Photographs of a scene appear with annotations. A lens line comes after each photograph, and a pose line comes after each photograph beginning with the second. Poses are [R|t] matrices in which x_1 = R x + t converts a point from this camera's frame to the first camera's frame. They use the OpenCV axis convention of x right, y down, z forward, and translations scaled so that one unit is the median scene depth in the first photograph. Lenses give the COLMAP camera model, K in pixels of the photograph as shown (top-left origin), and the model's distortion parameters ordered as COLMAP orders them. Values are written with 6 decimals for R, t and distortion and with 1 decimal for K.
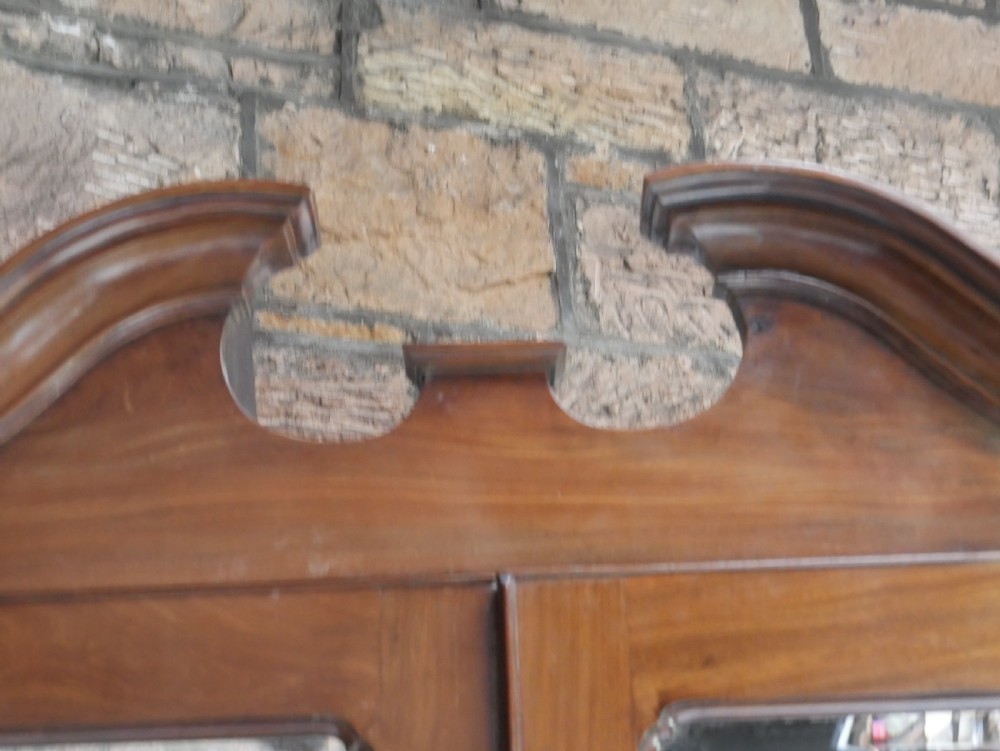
lens RADIAL K [[1488.9, 0, 496.4], [0, 1488.9, 375.3], [0, 0, 1]] dist [-0.000438, 0.000000]
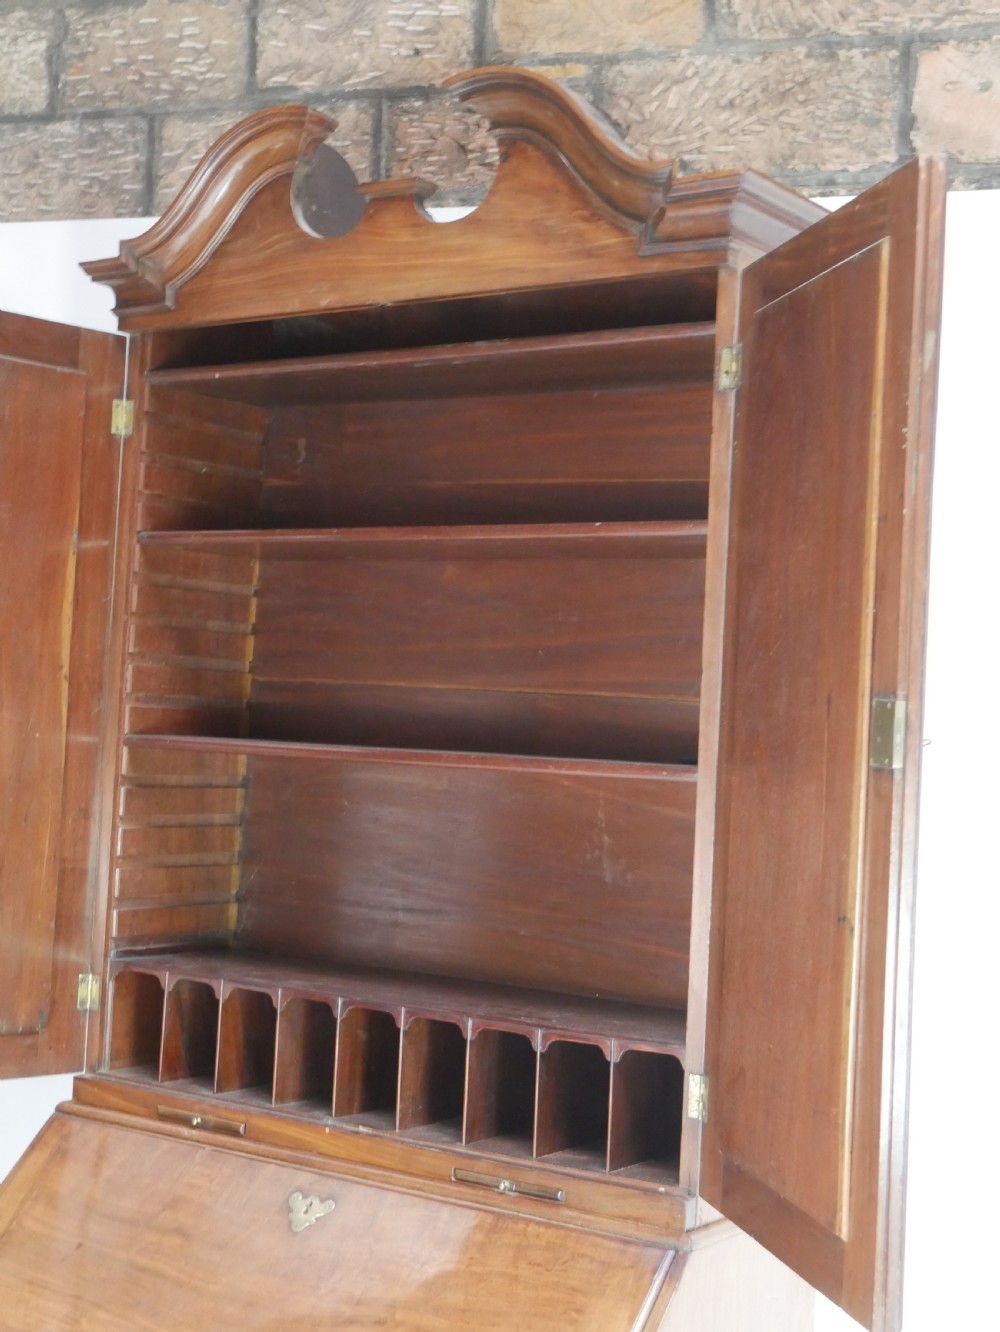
lens RADIAL K [[1983.2, 0, 500.5], [0, 1983.2, 671.0], [0, 0, 1]] dist [-0.000438, 0.000000]
pose [[0.817904, 0.058878, -0.572334, 0.872759], [0.196839, 0.906089, 0.374508, -0.204203], [0.540636, -0.418969, 0.729505, -0.588838]]
